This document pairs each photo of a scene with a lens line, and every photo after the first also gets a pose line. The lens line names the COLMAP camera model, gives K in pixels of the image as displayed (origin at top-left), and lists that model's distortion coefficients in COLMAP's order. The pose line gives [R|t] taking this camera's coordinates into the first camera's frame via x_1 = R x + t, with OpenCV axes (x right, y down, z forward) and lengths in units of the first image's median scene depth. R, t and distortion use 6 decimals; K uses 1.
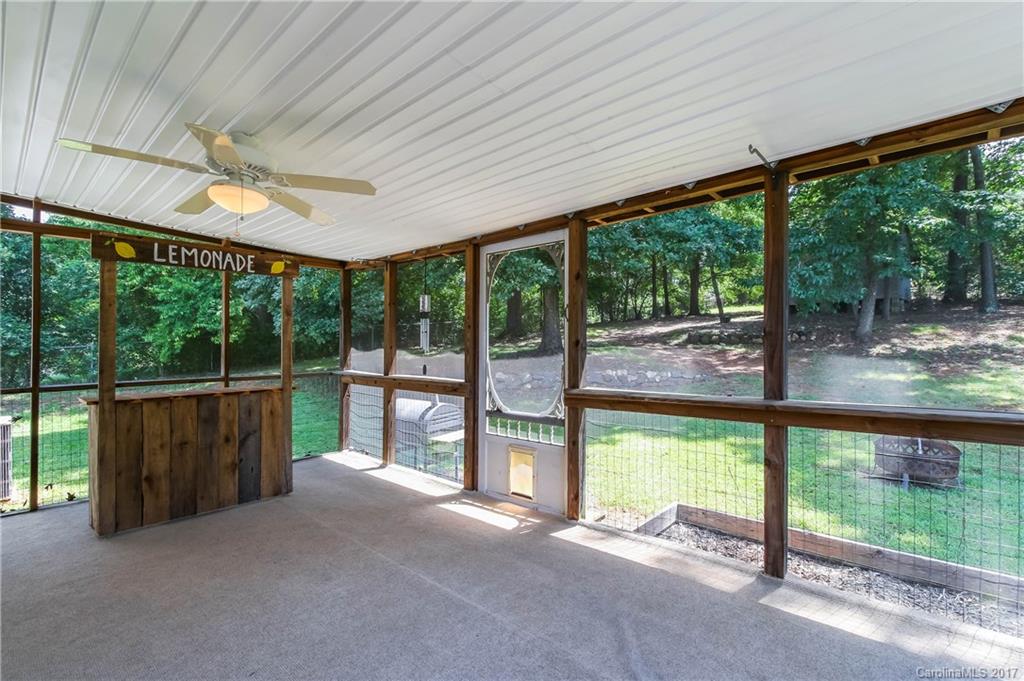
lens RADIAL K [[495.8, 0, 512.4], [0, 495.8, 343.1], [0, 0, 1]] dist [0.004154, -0.000455]
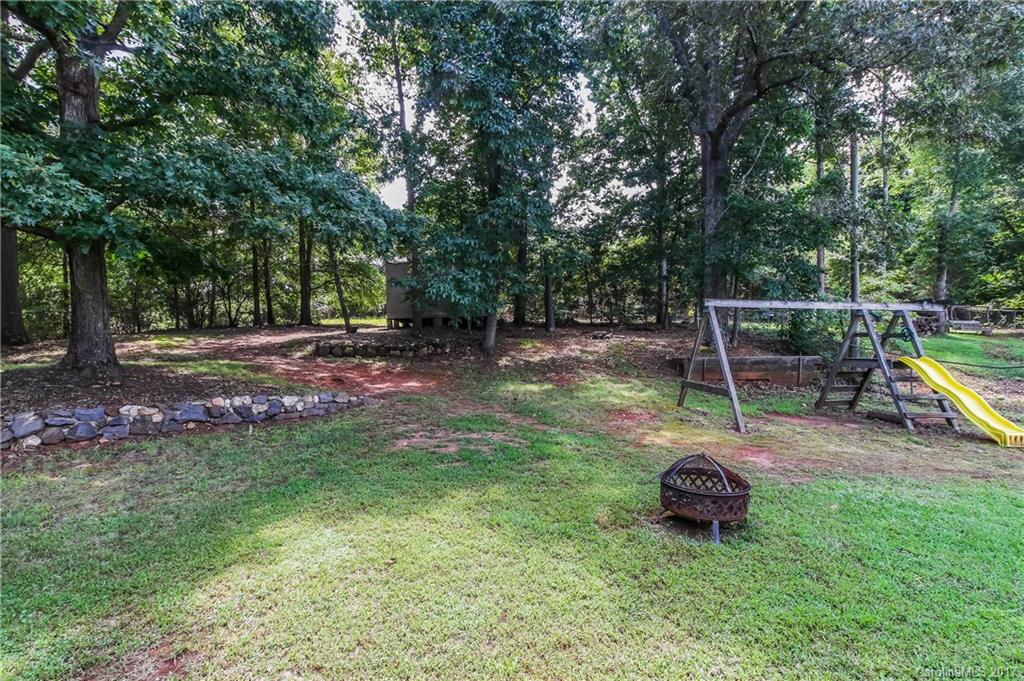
lens RADIAL K [[495.8, 0, 538.5], [0, 495.8, 369.2], [0, 0, 1]] dist [0.004154, -0.000455]
pose [[0.686100, -0.020456, 0.727219, 0.012197], [0.002496, 0.999665, 0.025765, 0.001762], [-0.727503, -0.015862, 0.685922, 0.184030]]
